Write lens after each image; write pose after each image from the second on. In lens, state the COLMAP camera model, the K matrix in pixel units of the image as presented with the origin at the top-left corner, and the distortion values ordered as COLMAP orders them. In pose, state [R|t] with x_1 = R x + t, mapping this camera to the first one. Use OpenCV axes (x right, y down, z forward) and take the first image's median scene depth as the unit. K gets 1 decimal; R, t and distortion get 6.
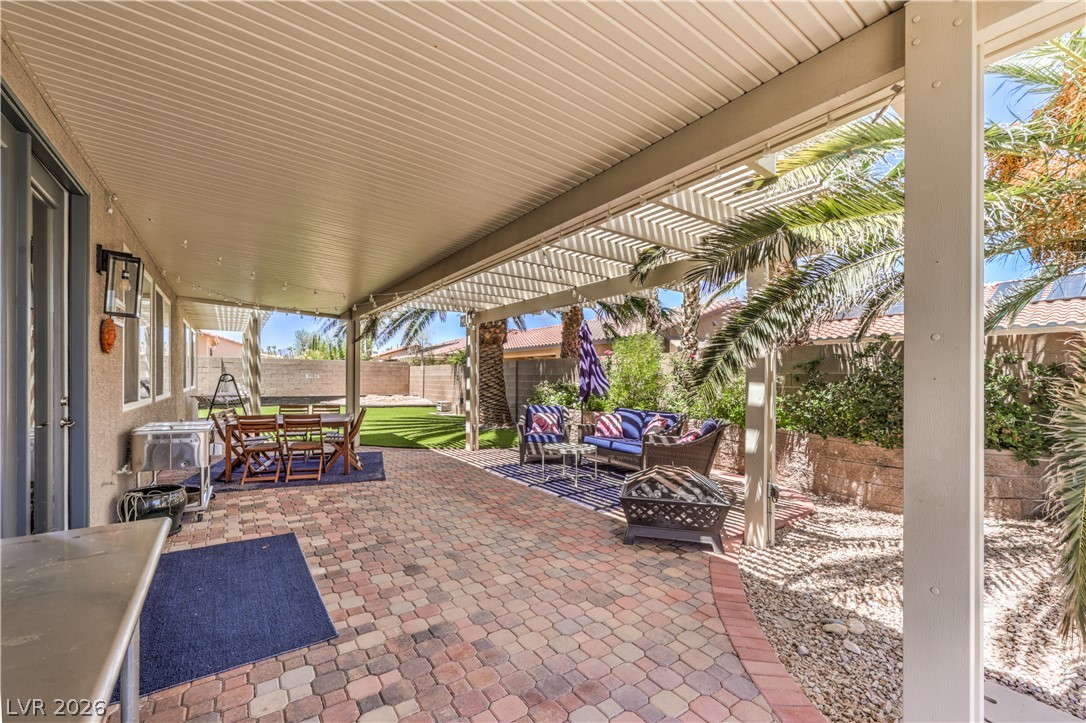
lens RADIAL K [[442.1, 0, 539.9], [0, 442.1, 360.2], [0, 0, 1]] dist [-0.003639, -0.000130]
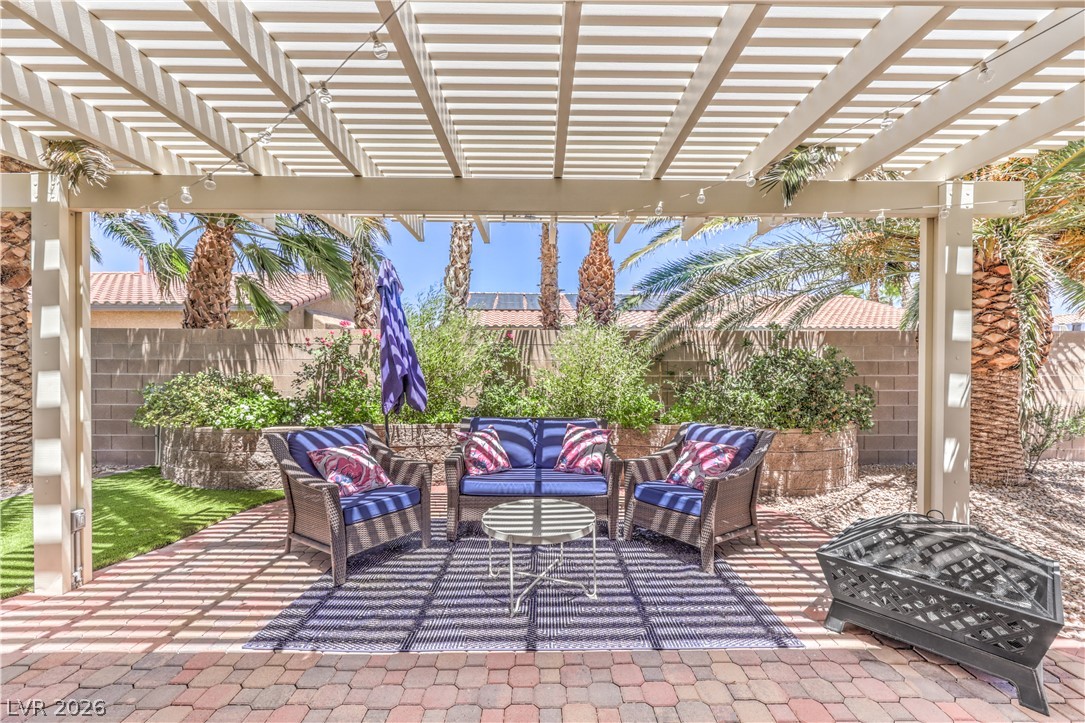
lens RADIAL K [[441.7, 0, 543.6], [0, 441.7, 365.4], [0, 0, 1]] dist [-0.003639, -0.000130]
pose [[0.560683, -0.008379, 0.827988, -0.274230], [-0.030072, 0.999083, 0.030474, 0.018419], [-0.827484, -0.041986, 0.559917, 0.638195]]
